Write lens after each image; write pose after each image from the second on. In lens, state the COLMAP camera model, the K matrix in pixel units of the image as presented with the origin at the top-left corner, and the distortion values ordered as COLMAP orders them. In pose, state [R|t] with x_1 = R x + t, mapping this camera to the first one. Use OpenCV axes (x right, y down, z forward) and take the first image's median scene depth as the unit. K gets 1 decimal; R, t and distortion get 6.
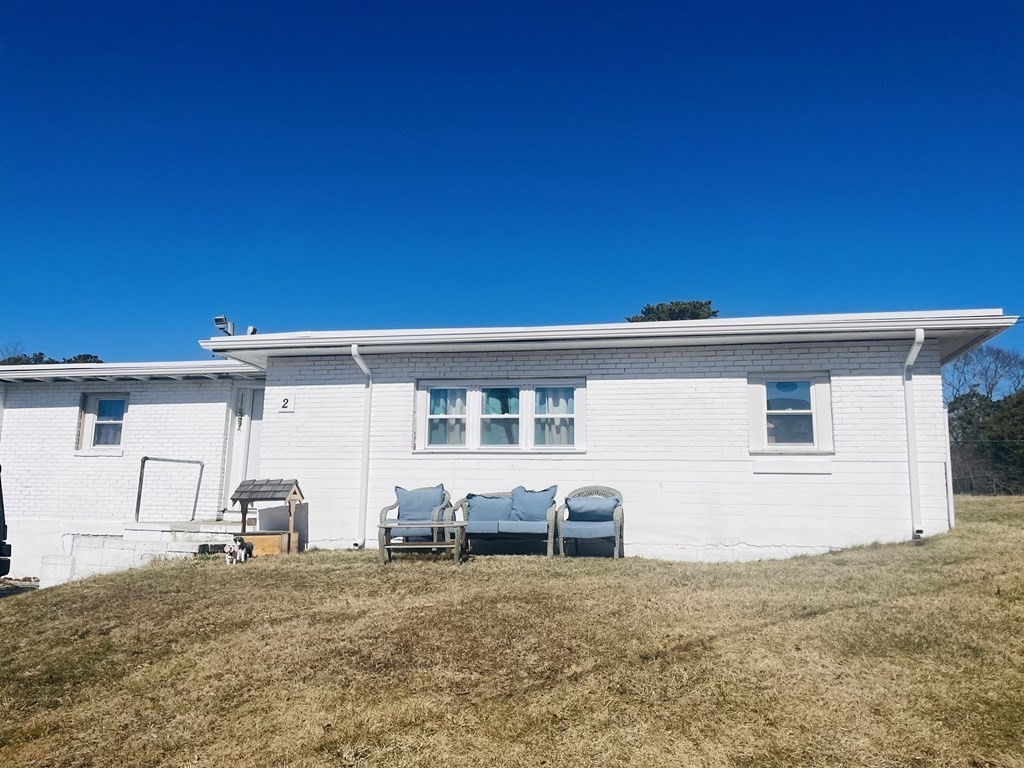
lens RADIAL K [[781.6, 0, 513.7], [0, 781.6, 383.4], [0, 0, 1]] dist [0.067034, -0.012724]
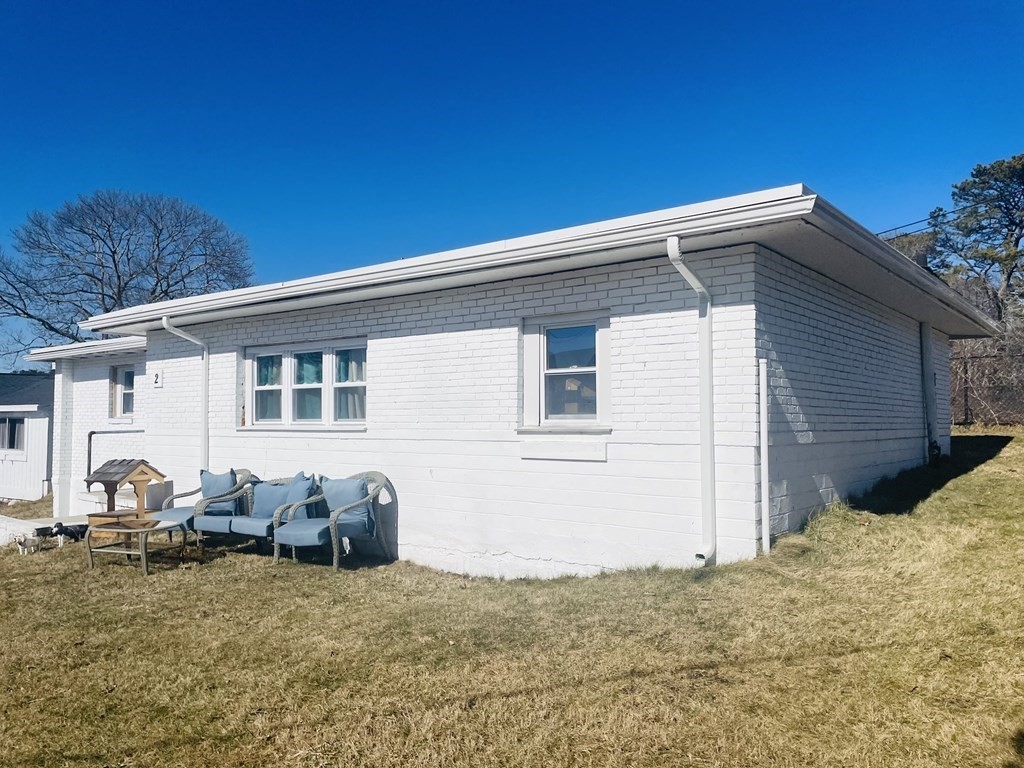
lens RADIAL K [[781.6, 0, 512.0], [0, 781.6, 381.9], [0, 0, 1]] dist [0.067034, -0.012724]
pose [[0.894687, -0.042394, -0.444677, 0.599500], [0.093093, 0.991324, 0.092794, -0.022950], [0.436885, -0.124418, 0.890871, 0.351362]]
